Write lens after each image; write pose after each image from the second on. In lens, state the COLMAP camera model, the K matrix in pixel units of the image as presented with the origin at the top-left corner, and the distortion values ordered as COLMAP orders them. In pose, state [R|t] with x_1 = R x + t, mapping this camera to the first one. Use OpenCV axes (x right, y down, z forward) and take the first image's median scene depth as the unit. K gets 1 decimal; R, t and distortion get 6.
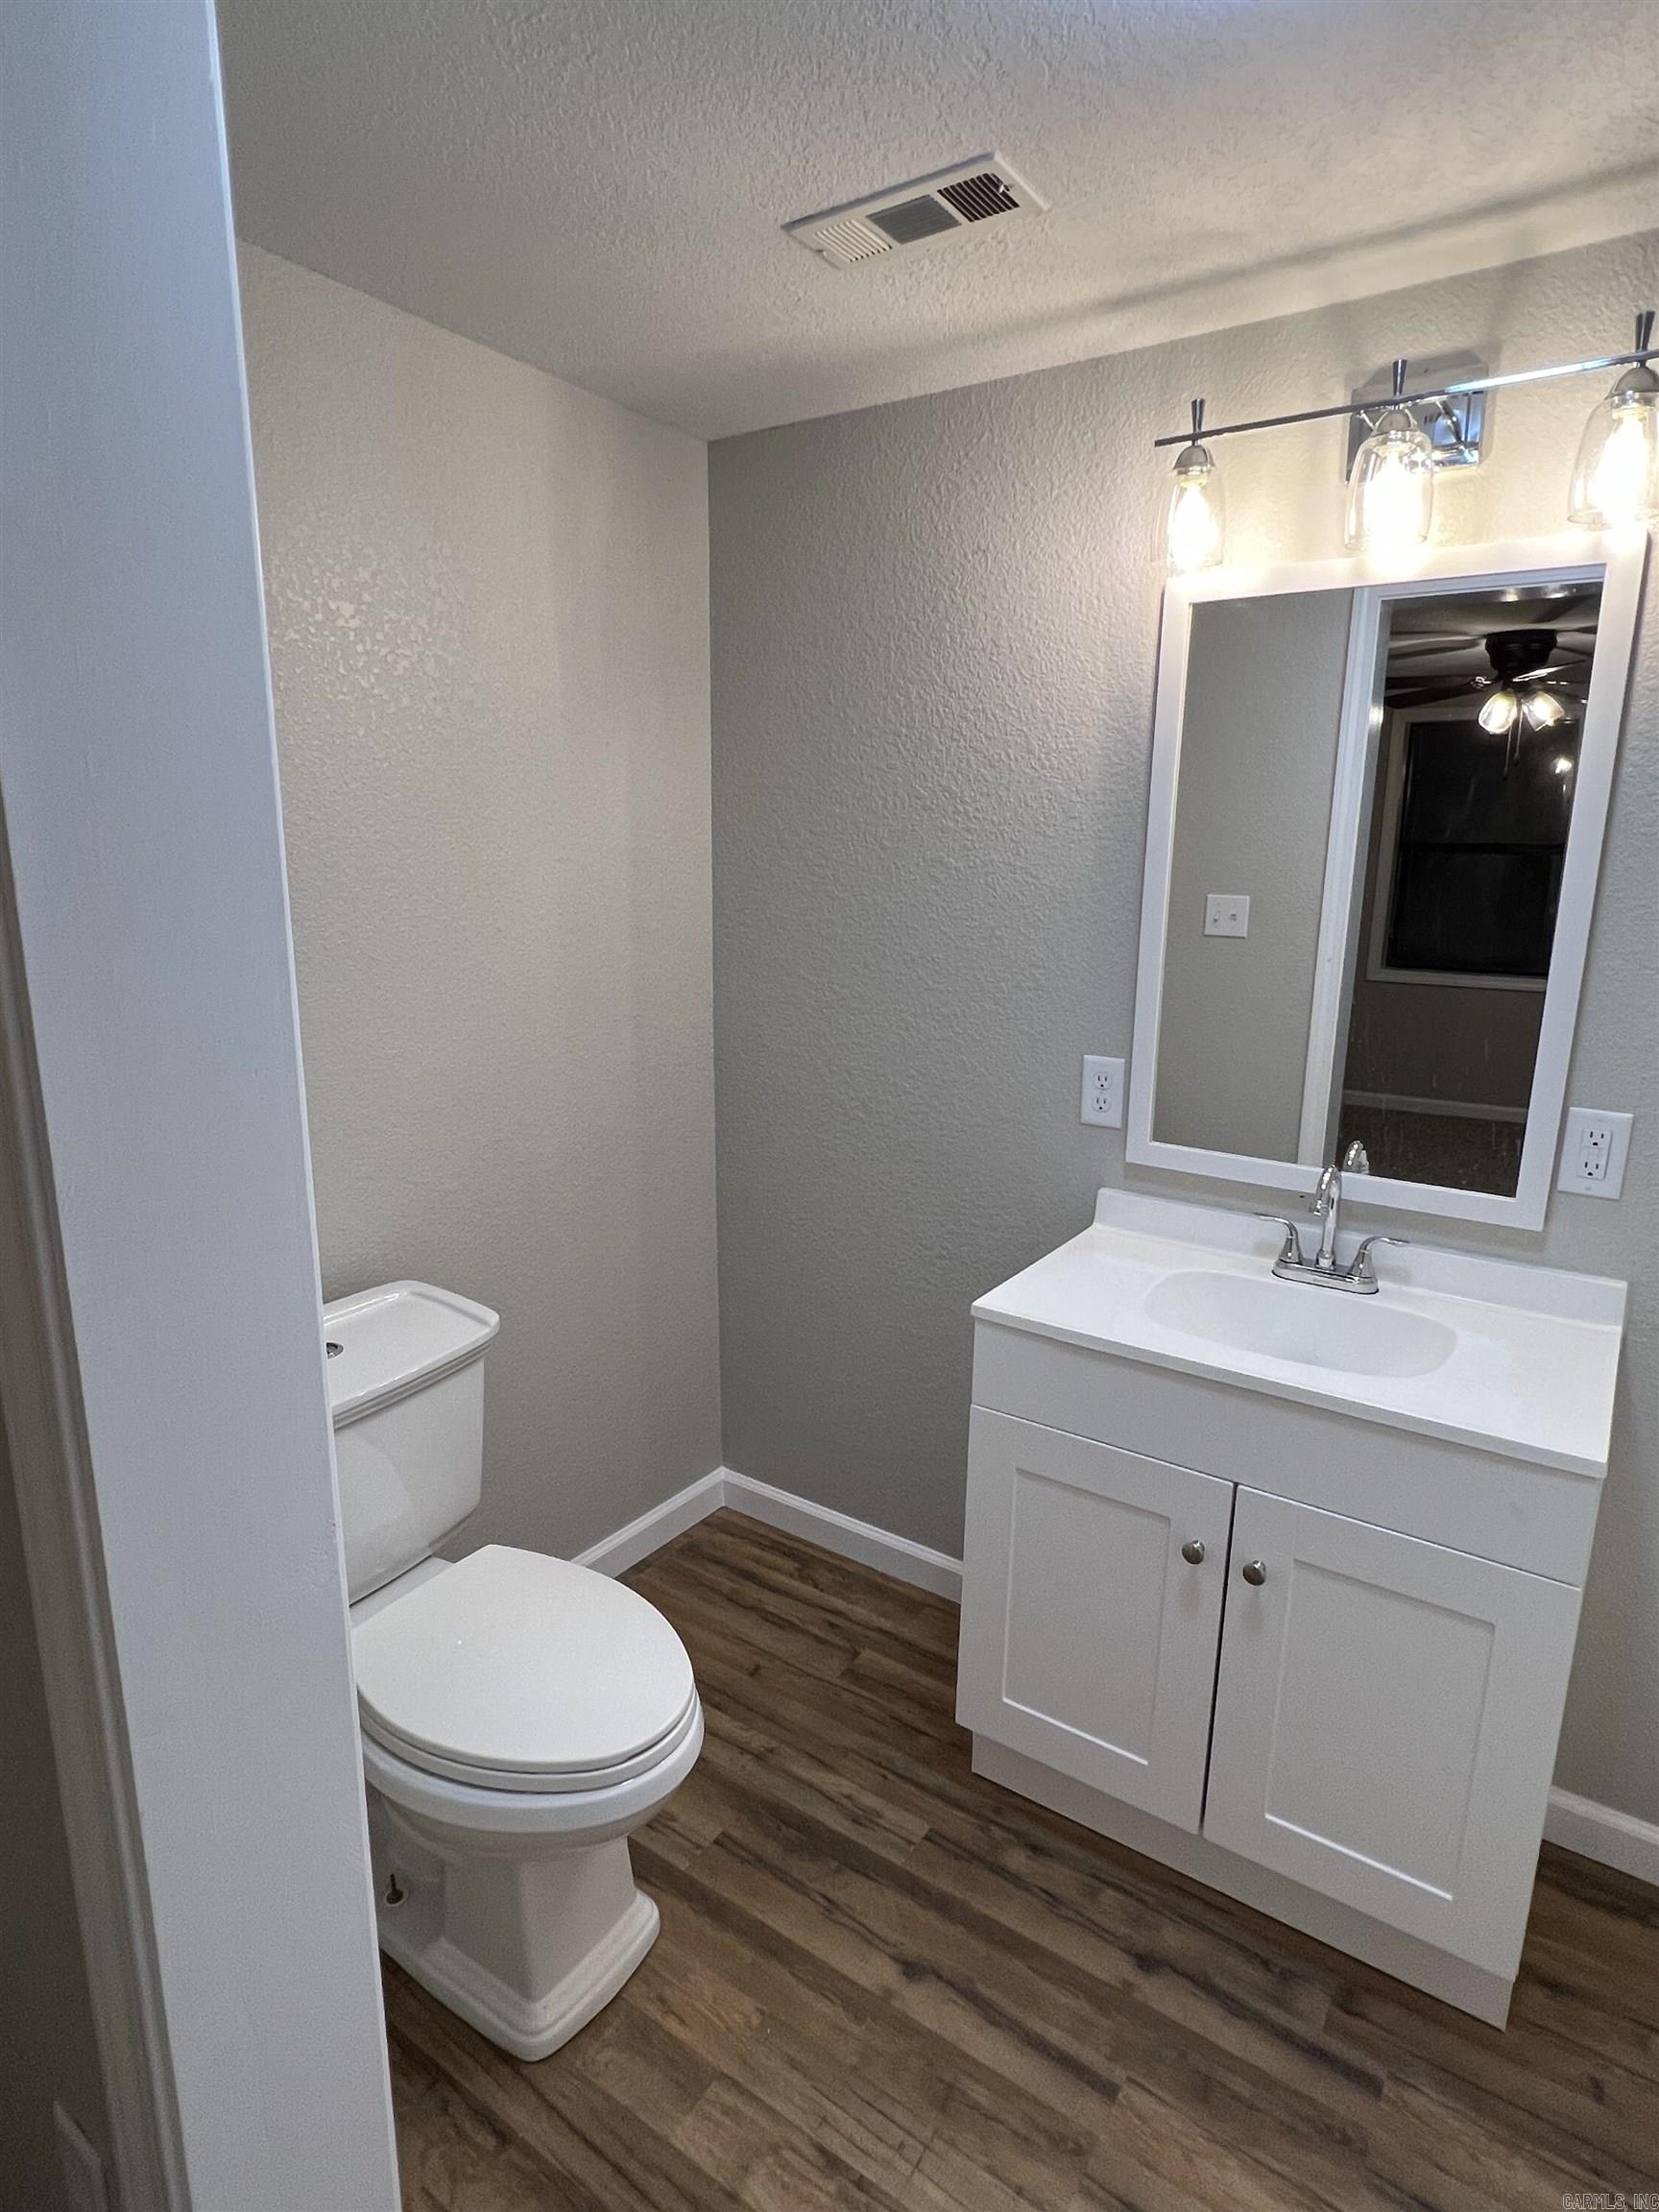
lens RADIAL K [[1197.8, 0, 835.8], [0, 1197.8, 1110.6], [0, 0, 1]] dist [-0.003531, 0.002449]
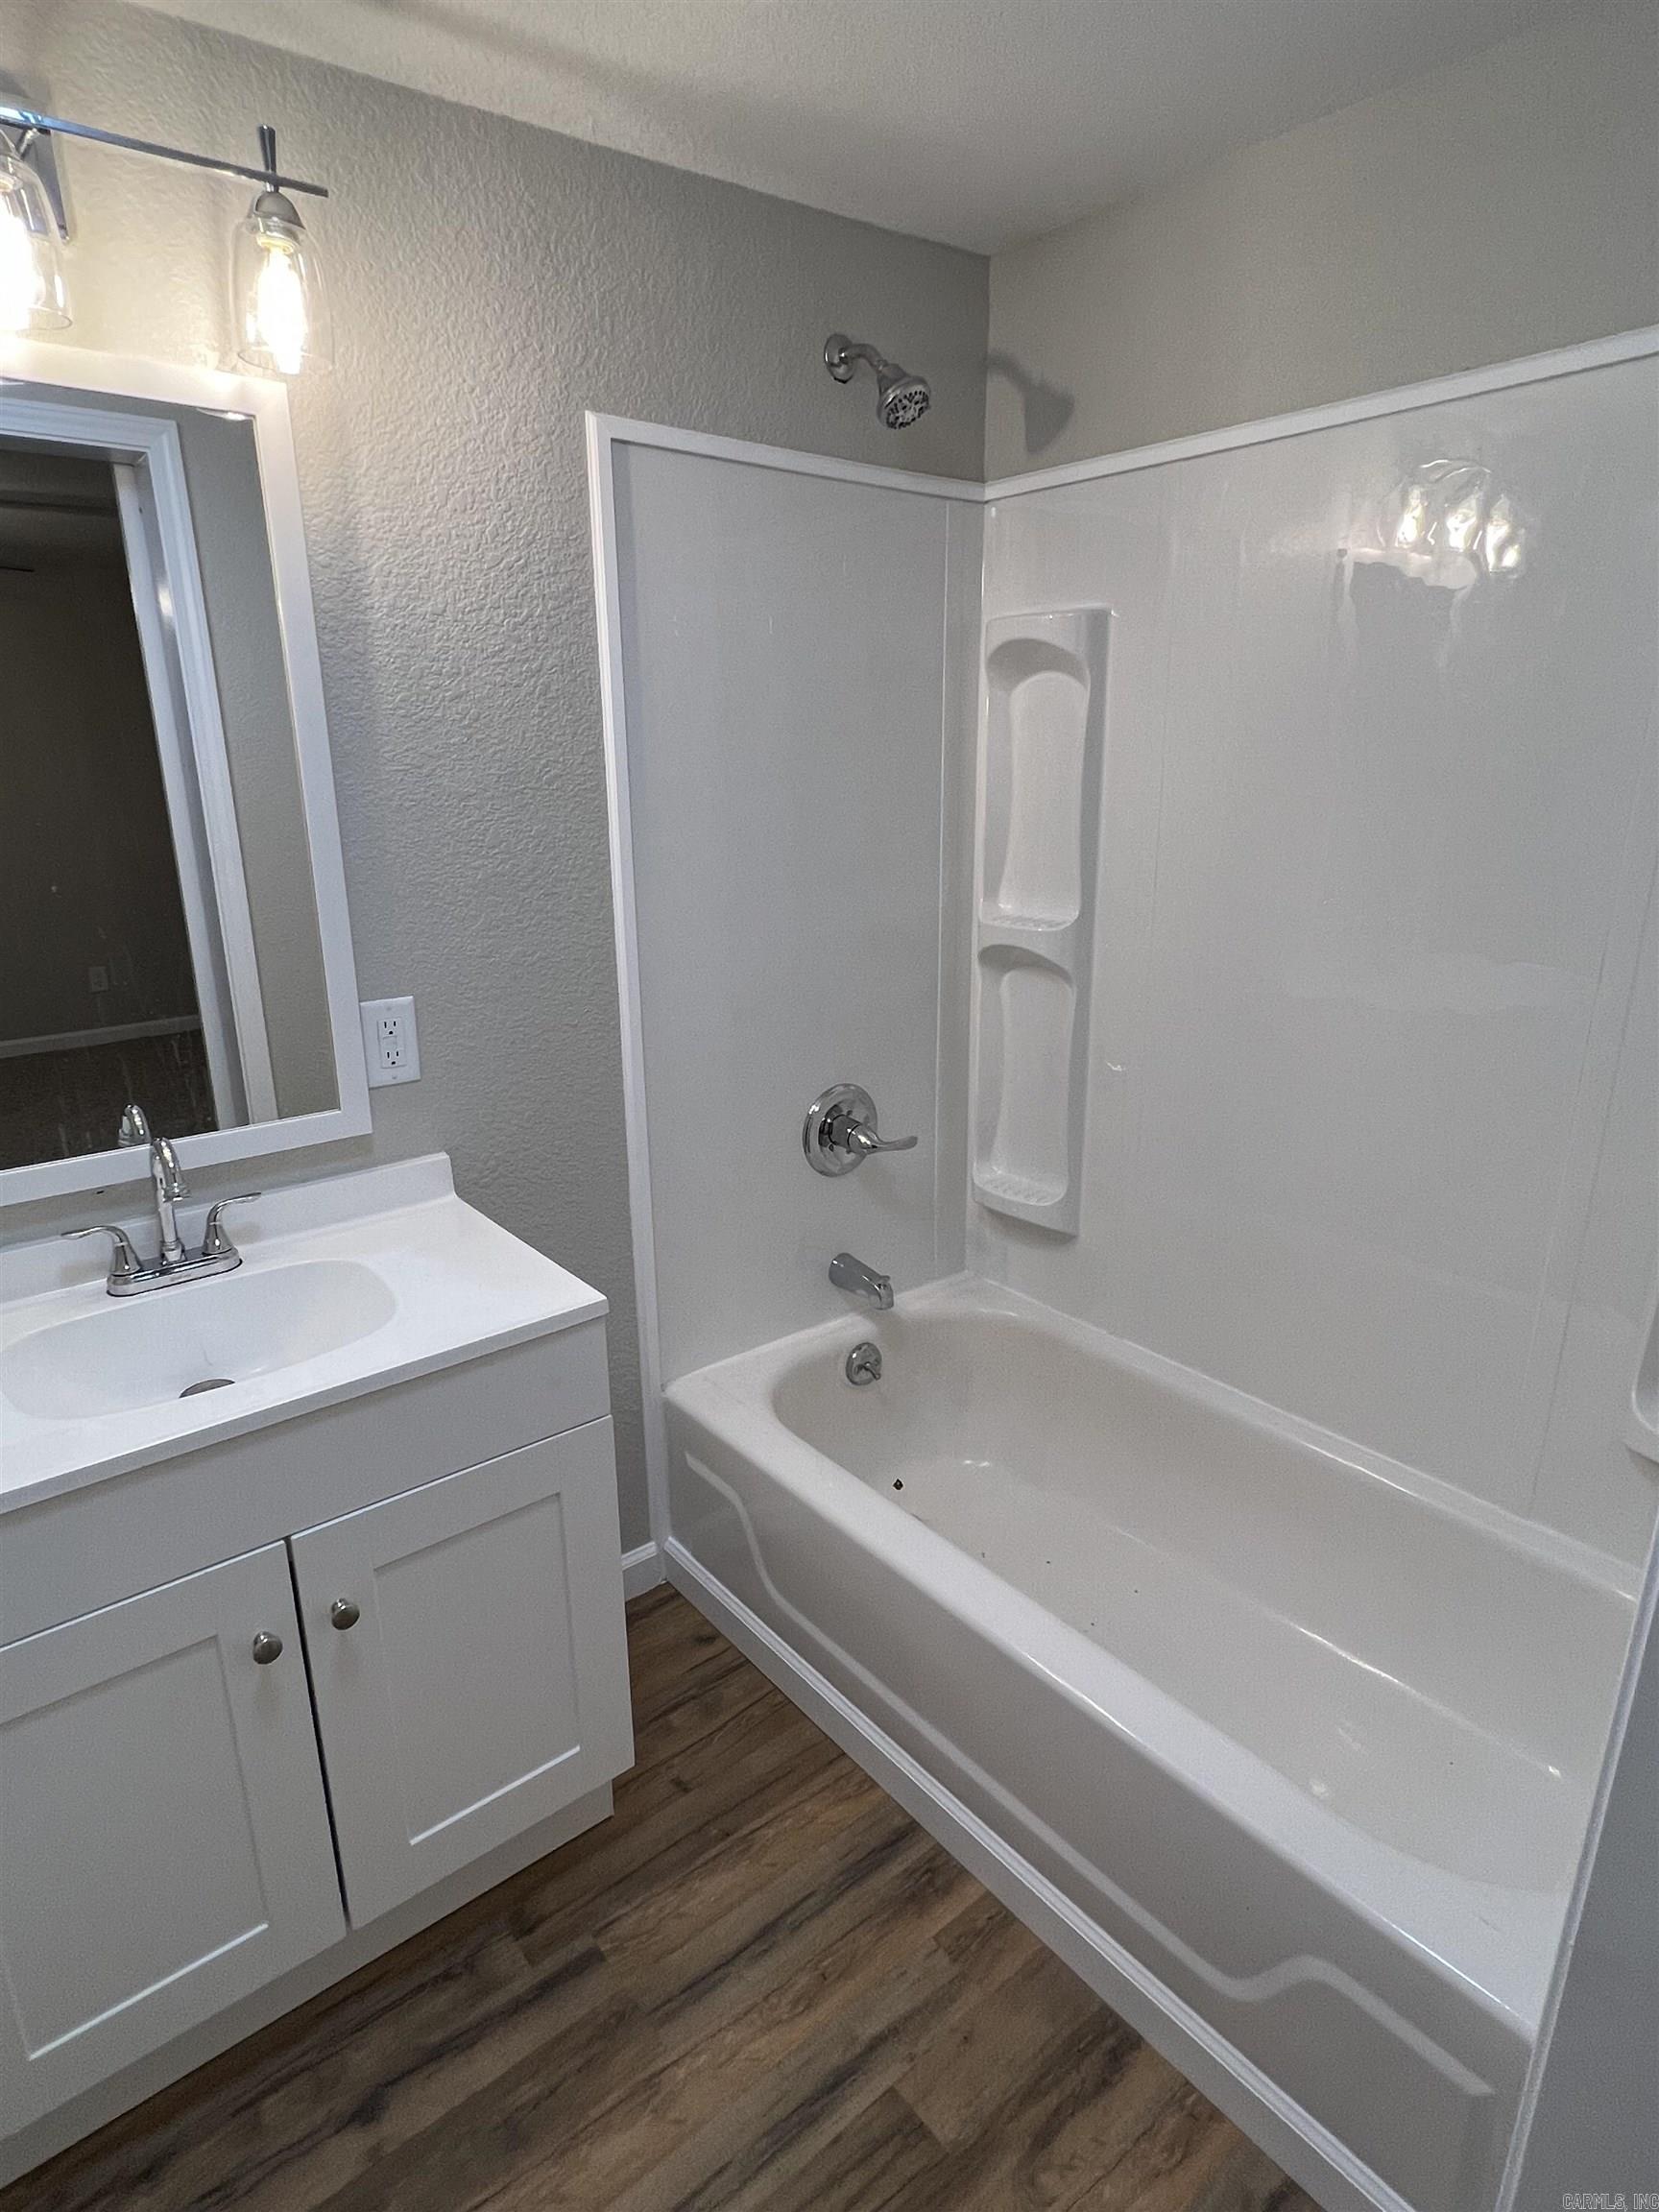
lens RADIAL K [[1197.8, 0, 828.6], [0, 1197.8, 1106.7], [0, 0, 1]] dist [-0.003531, 0.002449]
pose [[0.293868, -0.290473, 0.910641, -0.194736], [0.222310, 0.947351, 0.230442, -0.064316], [-0.929635, 0.134725, 0.342971, 0.321268]]
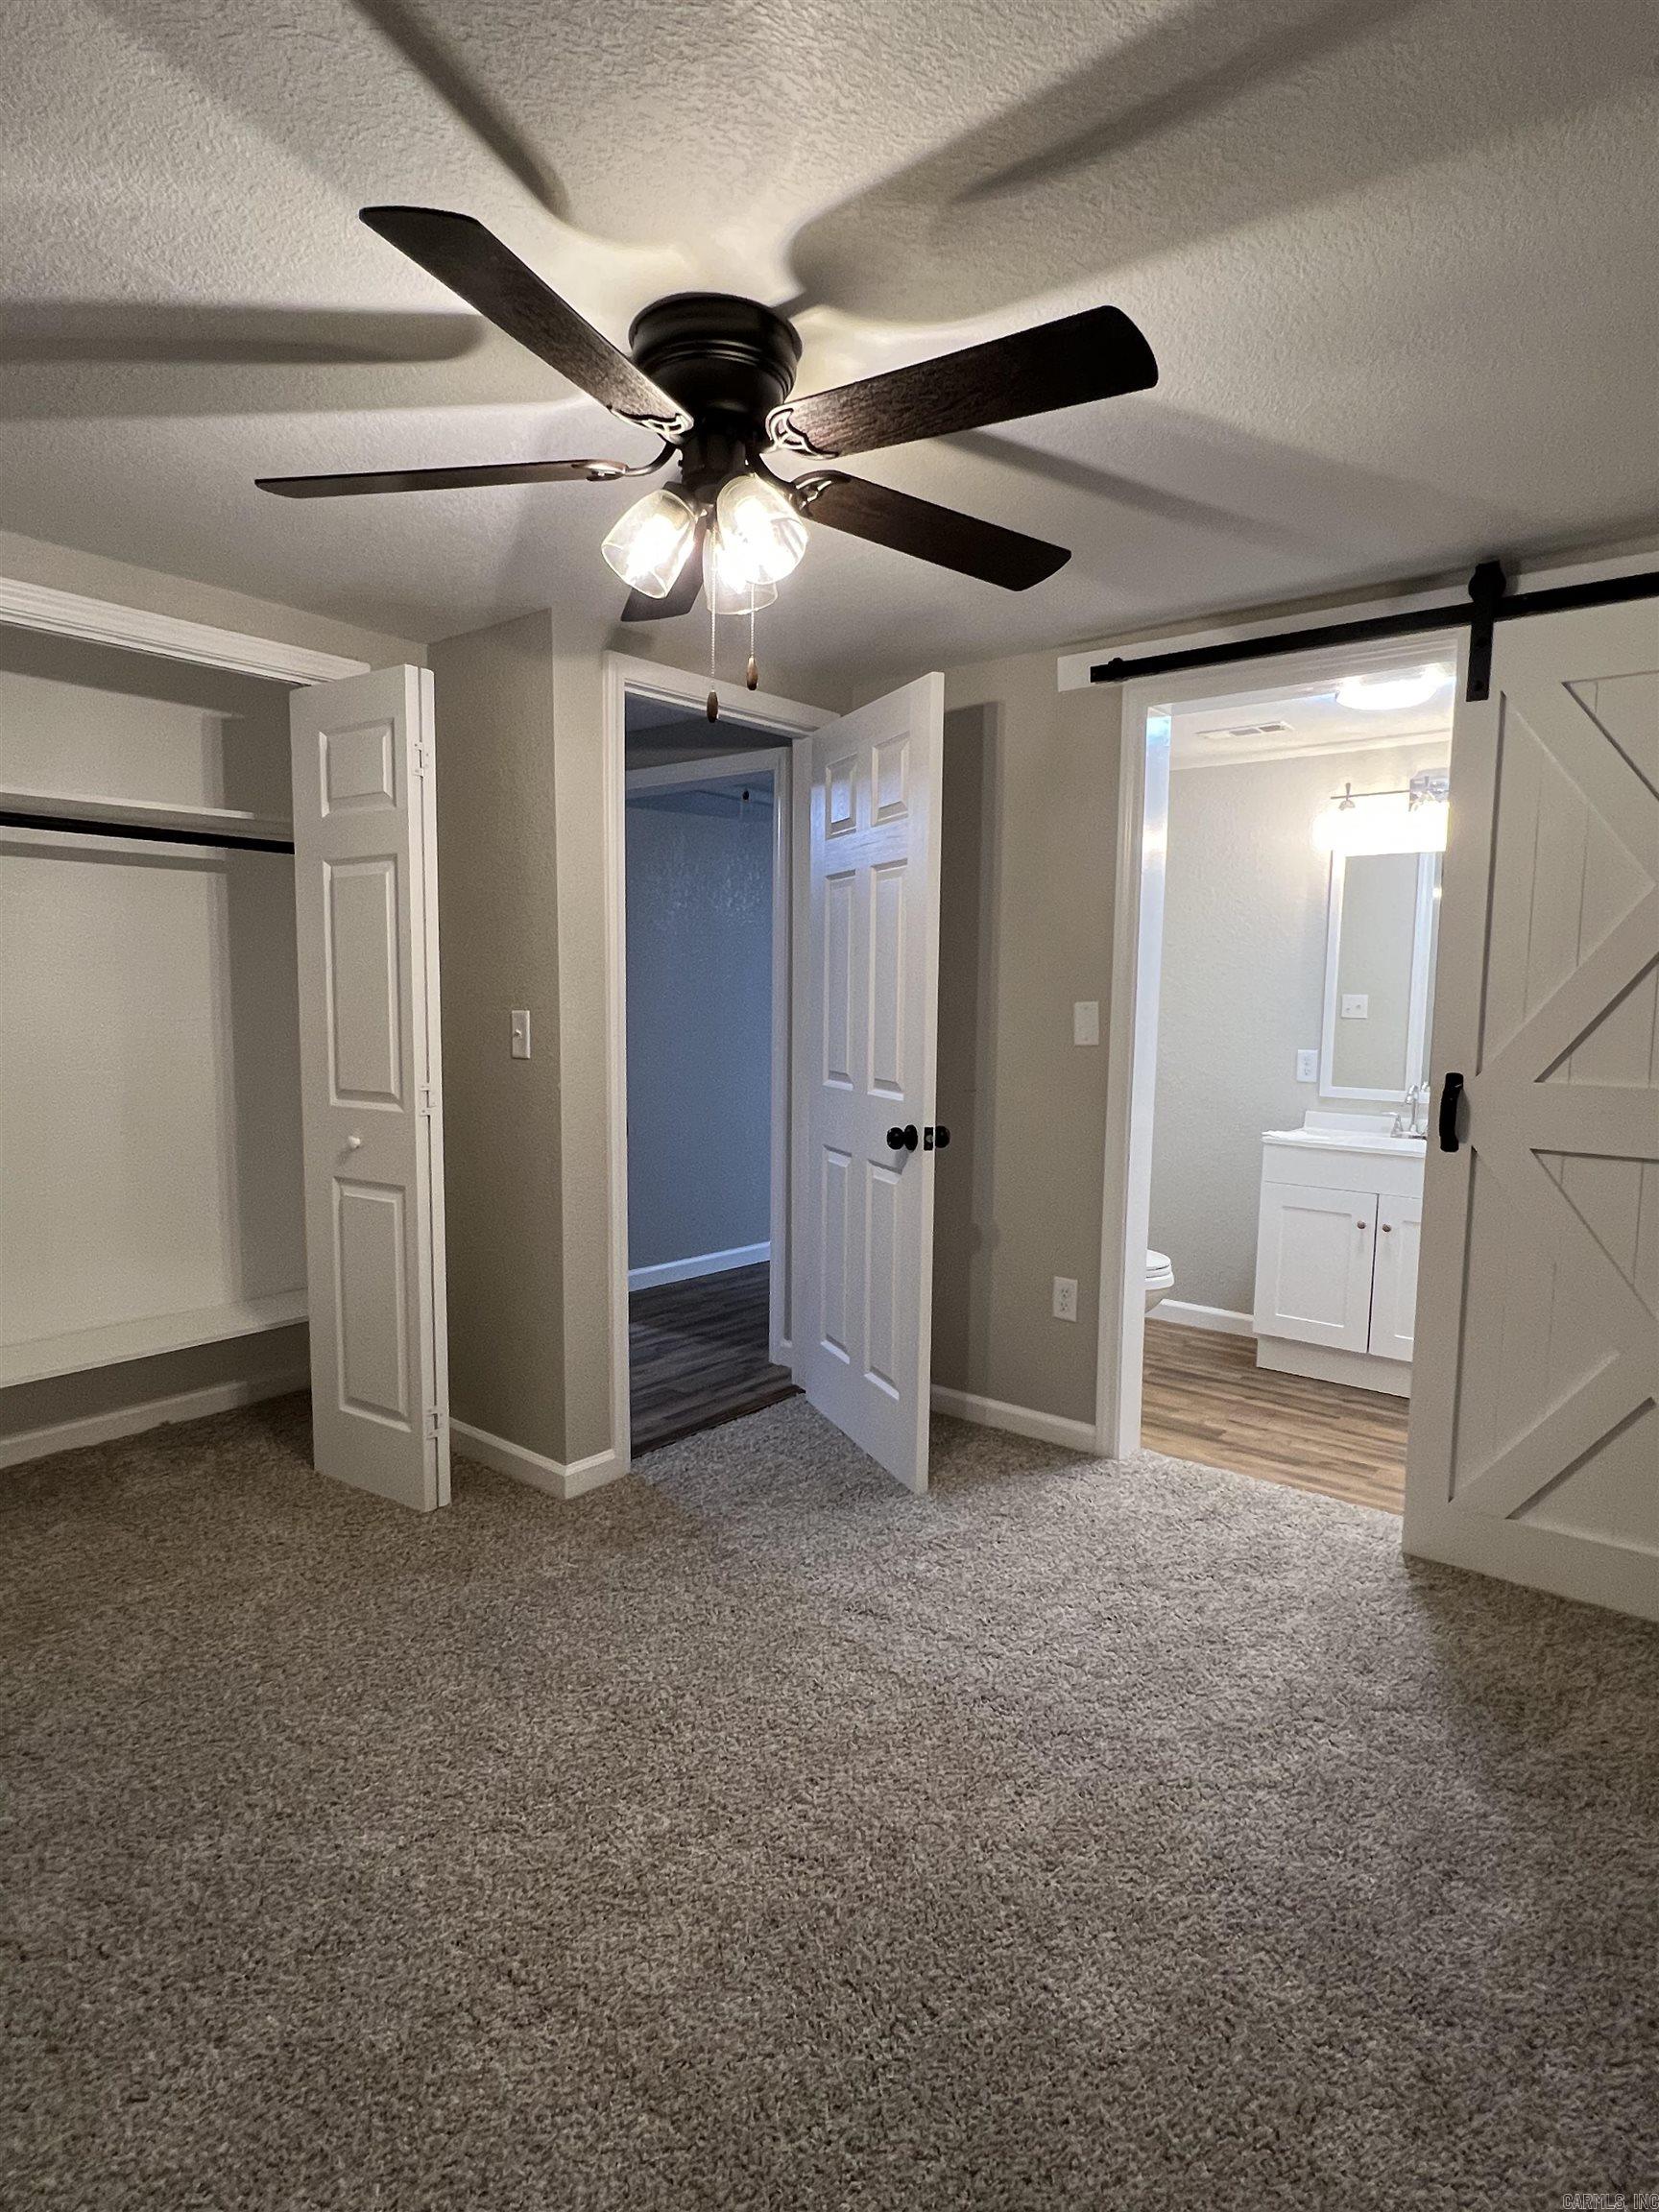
lens RADIAL K [[1197.8, 0, 827.1], [0, 1197.8, 1113.1], [0, 0, 1]] dist [-0.003531, 0.002449]
pose [[0.996973, 0.012061, -0.076804, -0.610873], [-0.020857, 0.993172, -0.114777, 0.426220], [0.074895, 0.116032, 0.990418, -1.555270]]
